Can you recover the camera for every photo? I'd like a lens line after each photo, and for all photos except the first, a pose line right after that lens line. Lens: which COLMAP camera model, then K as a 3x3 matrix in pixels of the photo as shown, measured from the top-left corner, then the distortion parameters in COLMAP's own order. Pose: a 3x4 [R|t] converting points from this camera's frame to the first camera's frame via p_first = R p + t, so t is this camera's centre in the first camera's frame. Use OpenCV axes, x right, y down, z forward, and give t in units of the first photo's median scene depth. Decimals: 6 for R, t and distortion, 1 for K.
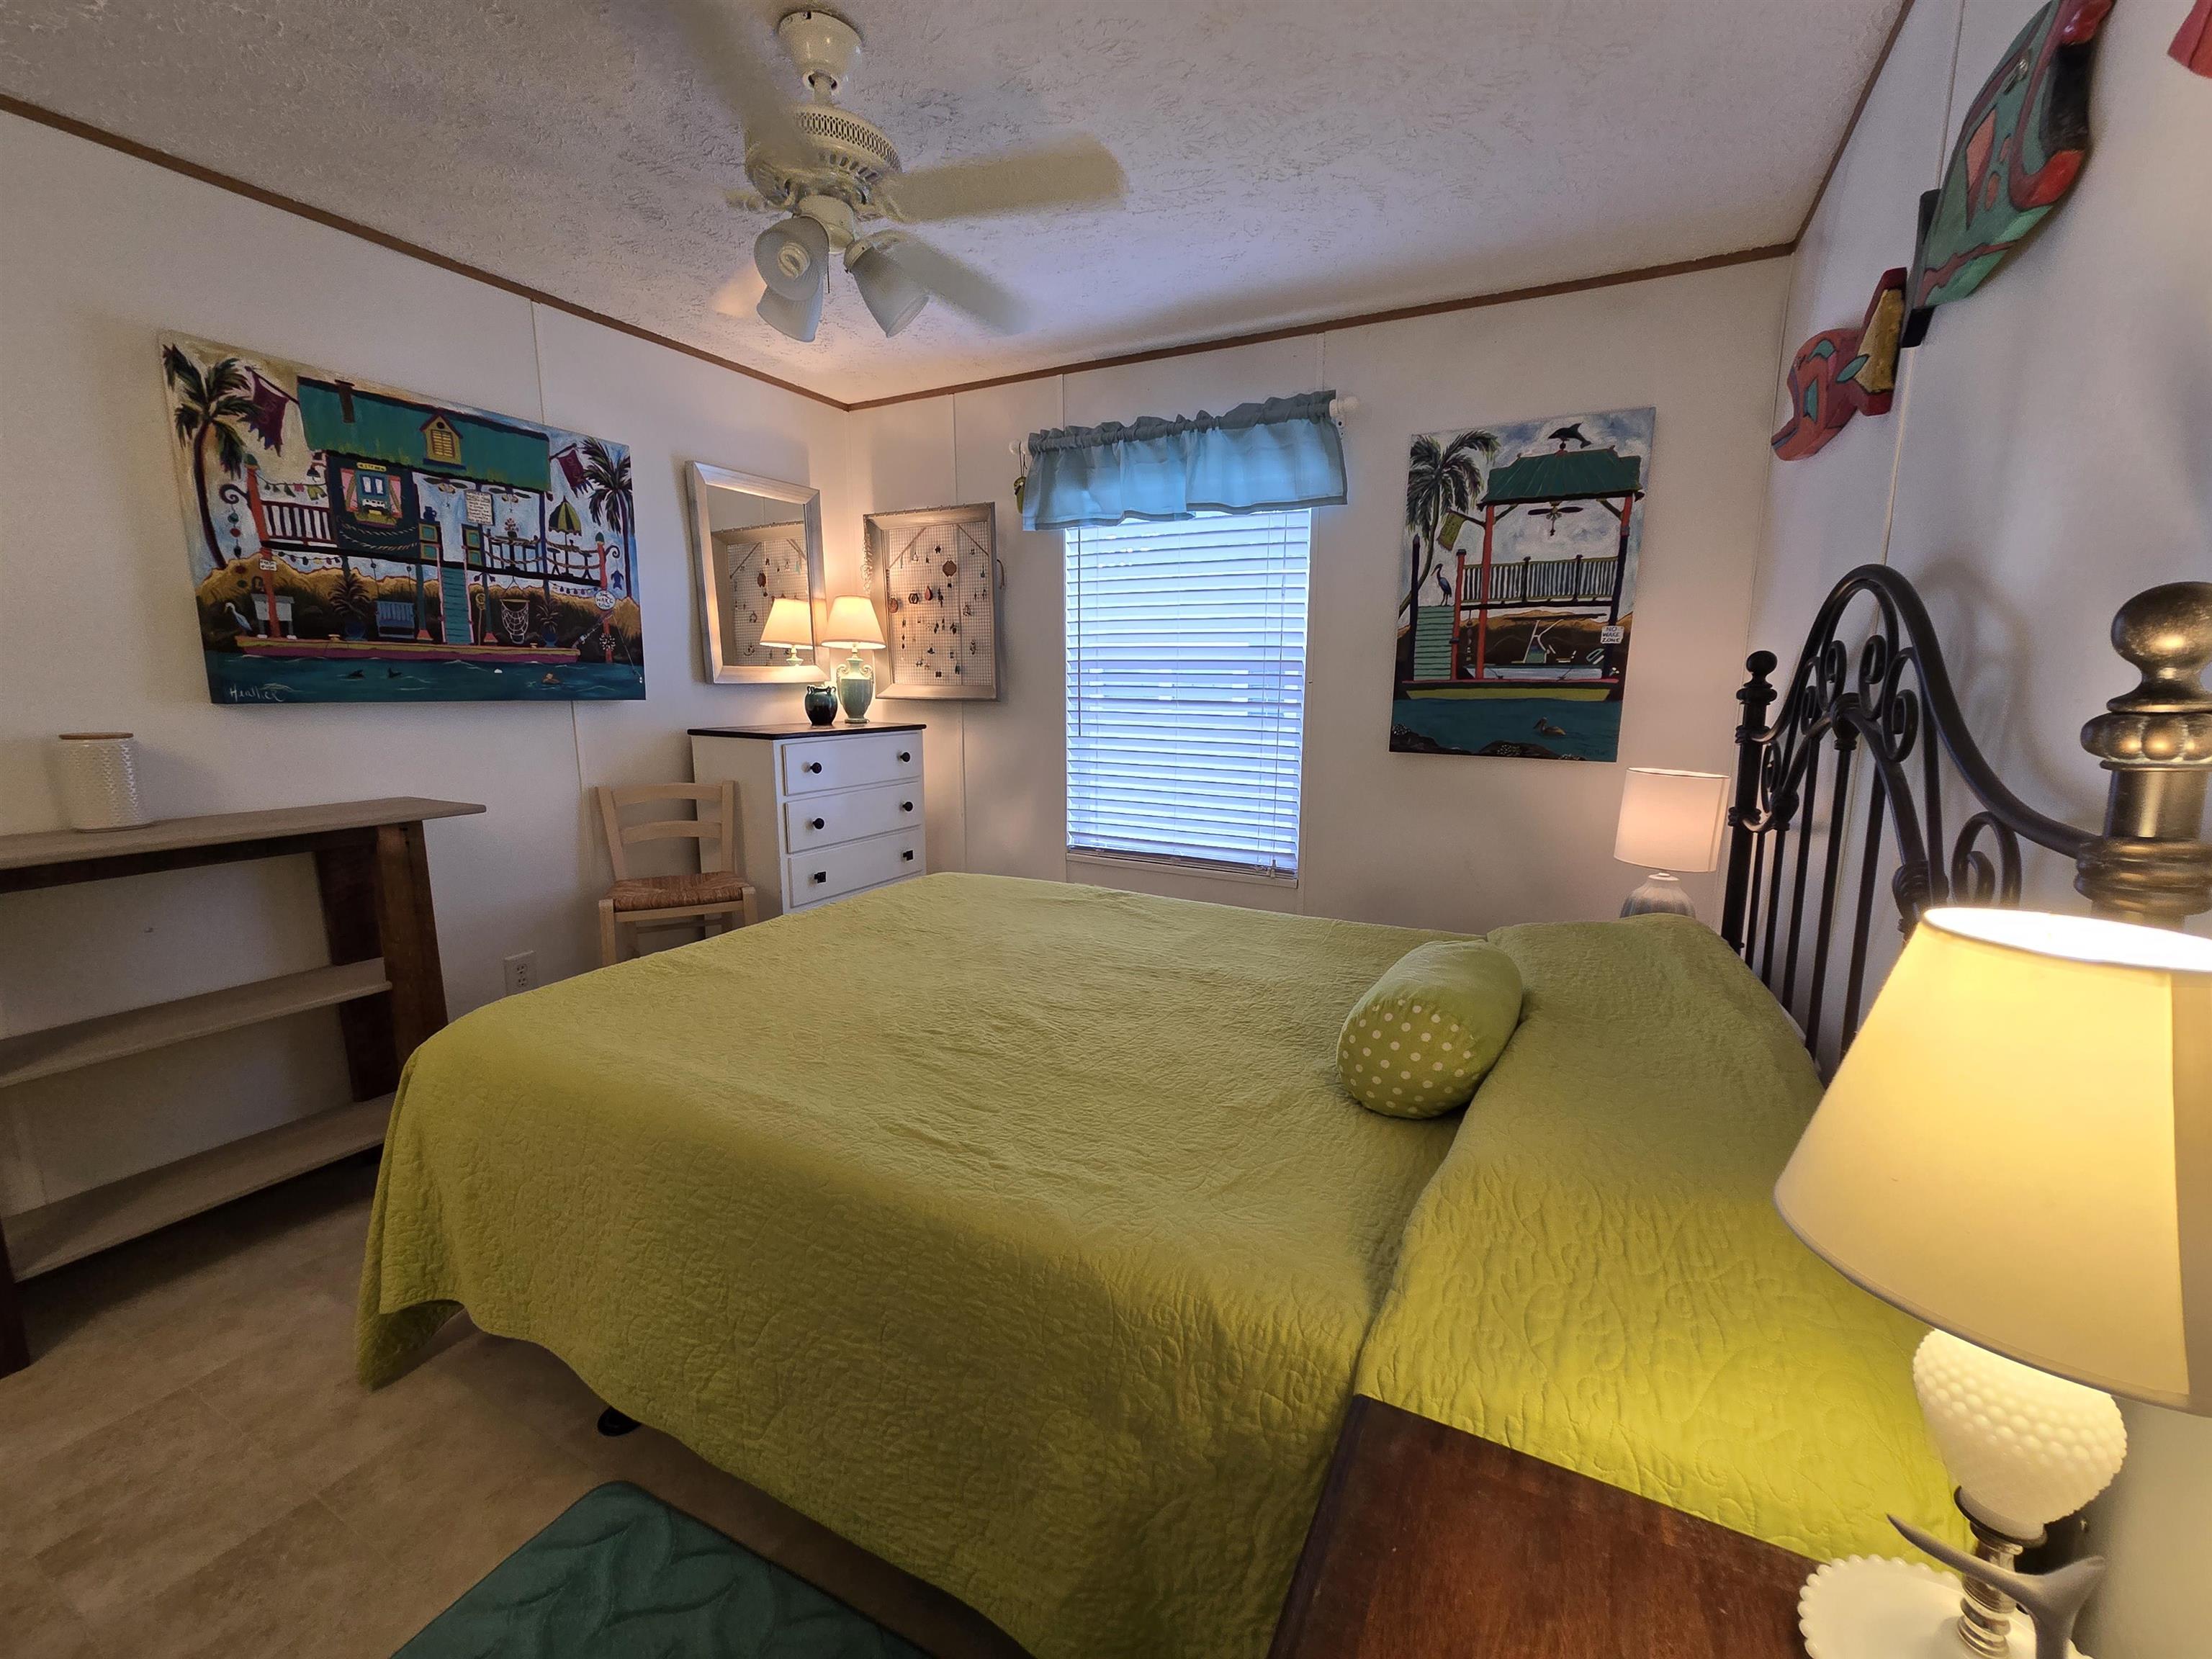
lens RADIAL K [[894.6, 0, 1100.2], [0, 894.6, 816.8], [0, 0, 1]] dist [-0.000286, -0.000690]
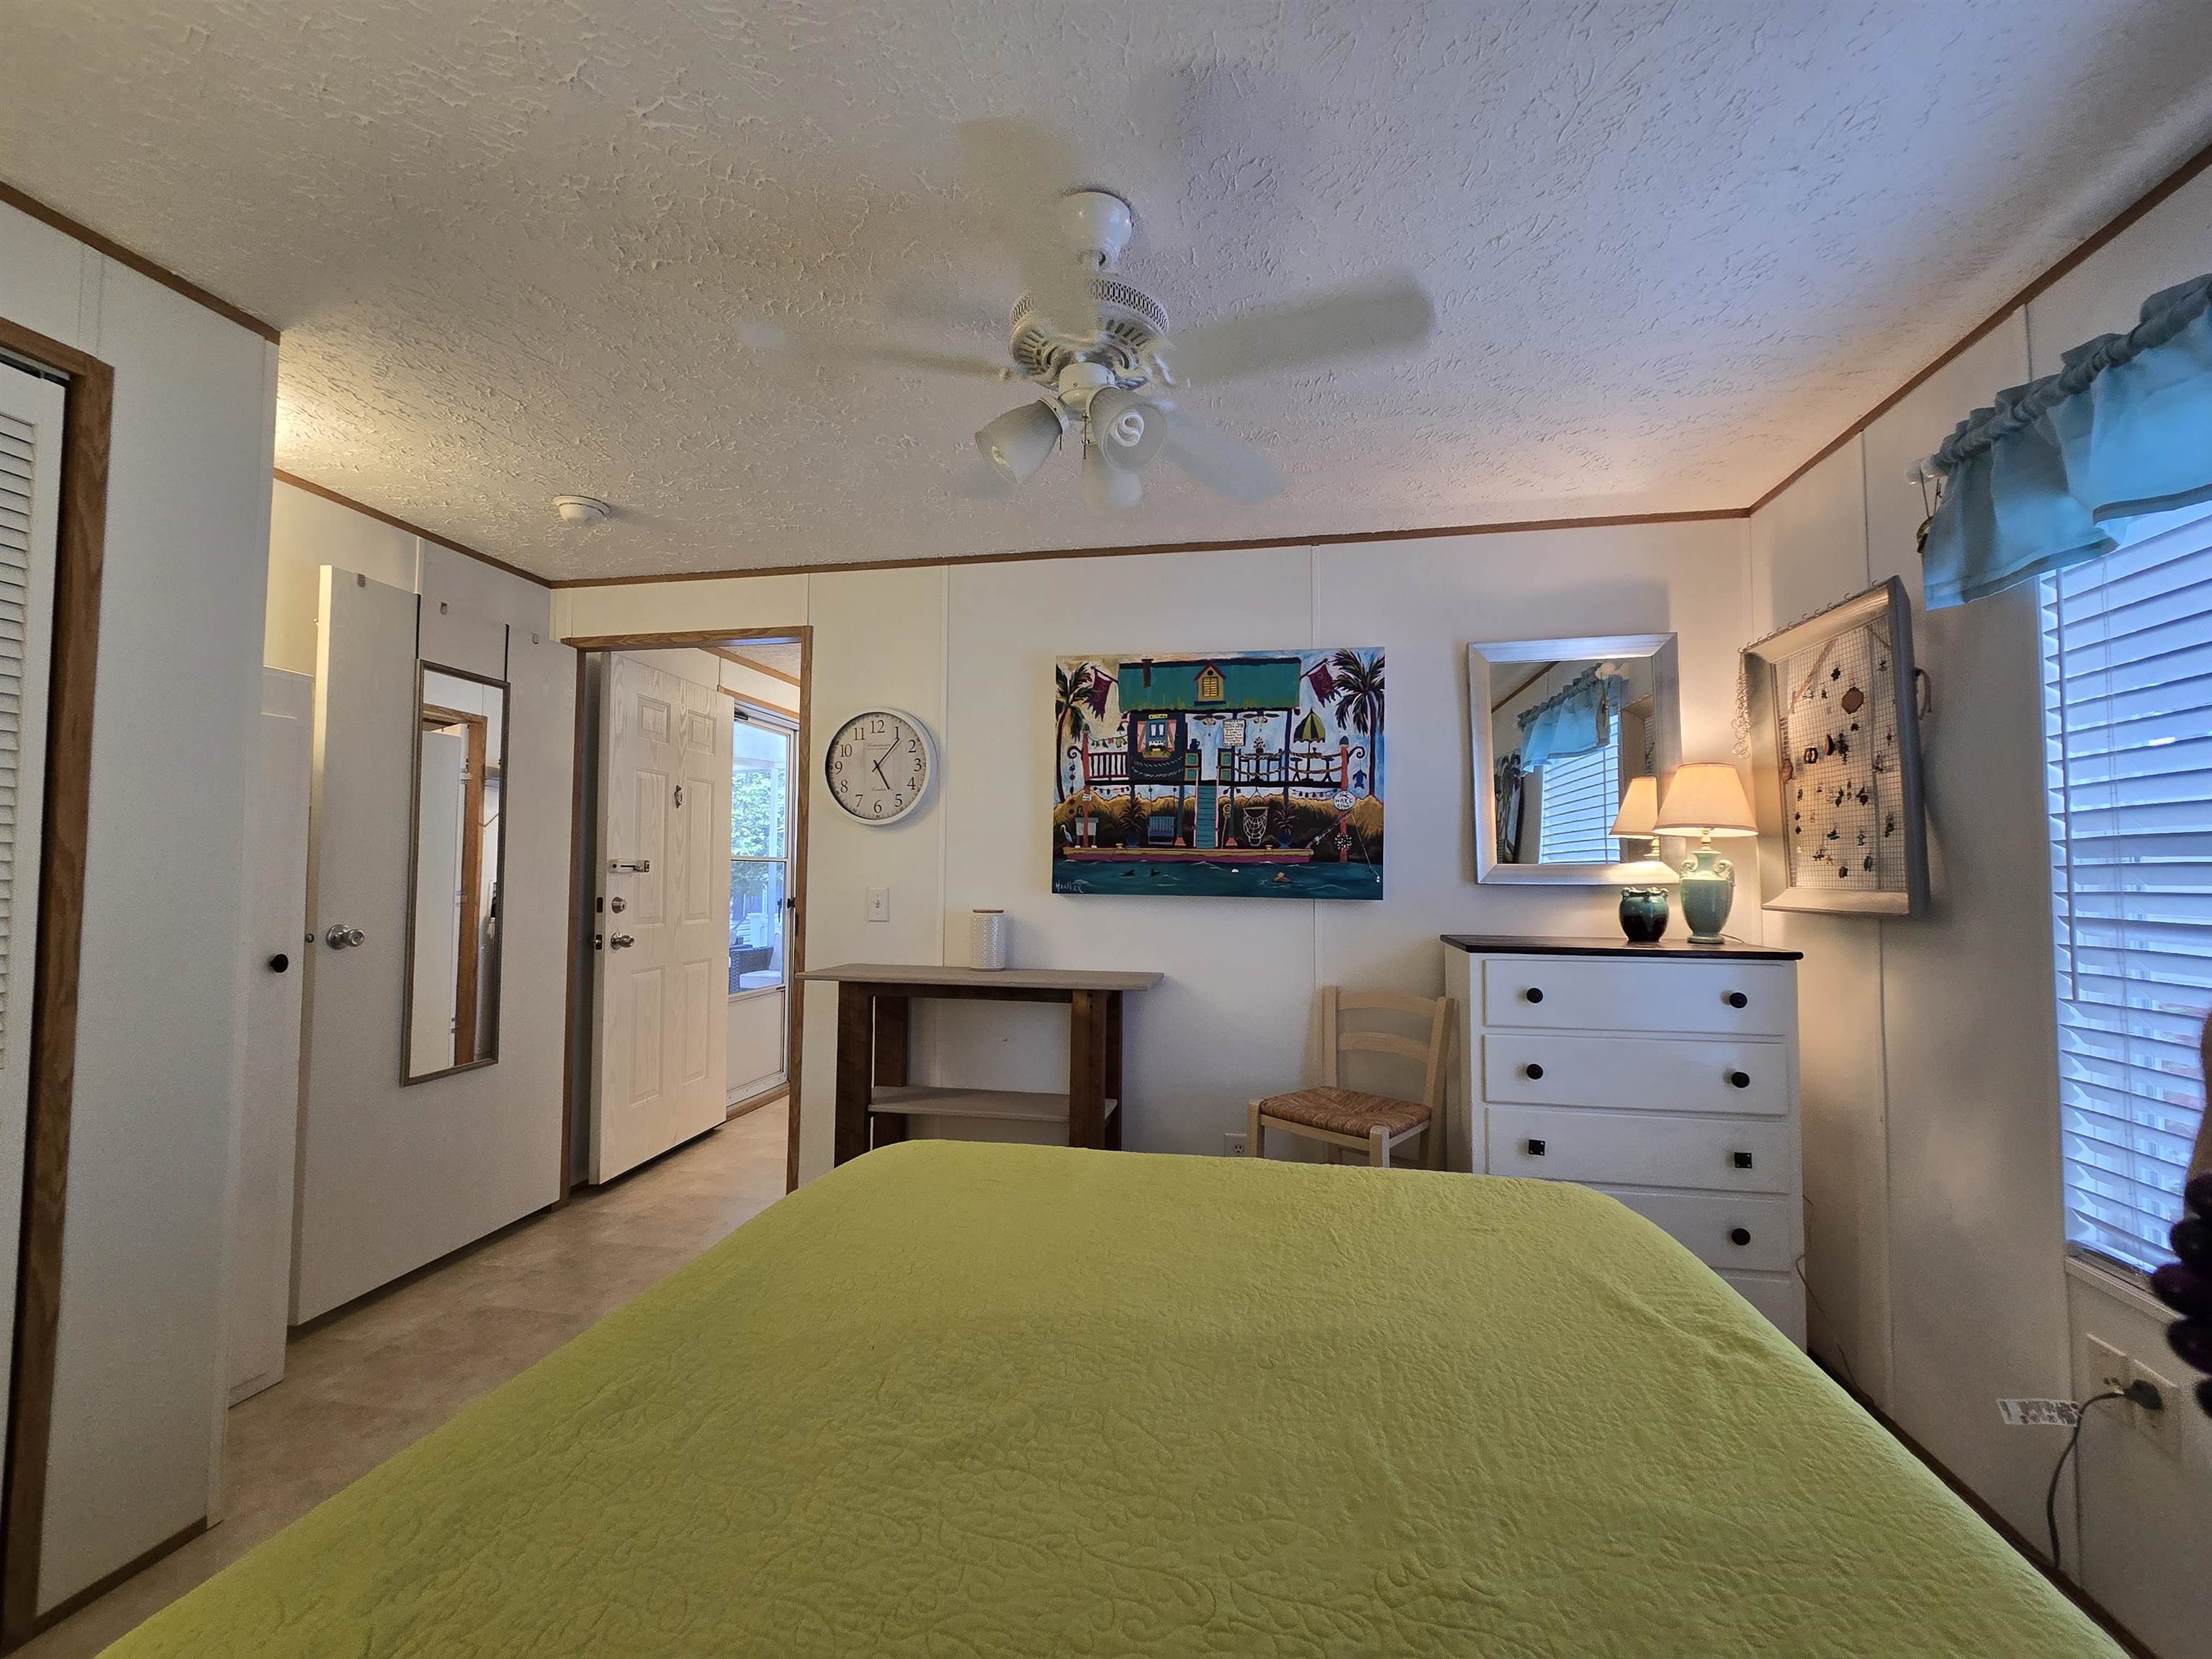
lens RADIAL K [[894.6, 0, 1109.9], [0, 894.6, 832.8], [0, 0, 1]] dist [-0.000286, -0.000690]
pose [[0.312542, -0.050911, -0.948539, 0.332769], [-0.151910, 0.983032, -0.102817, -0.066323], [0.937678, 0.176227, 0.299505, 0.481885]]
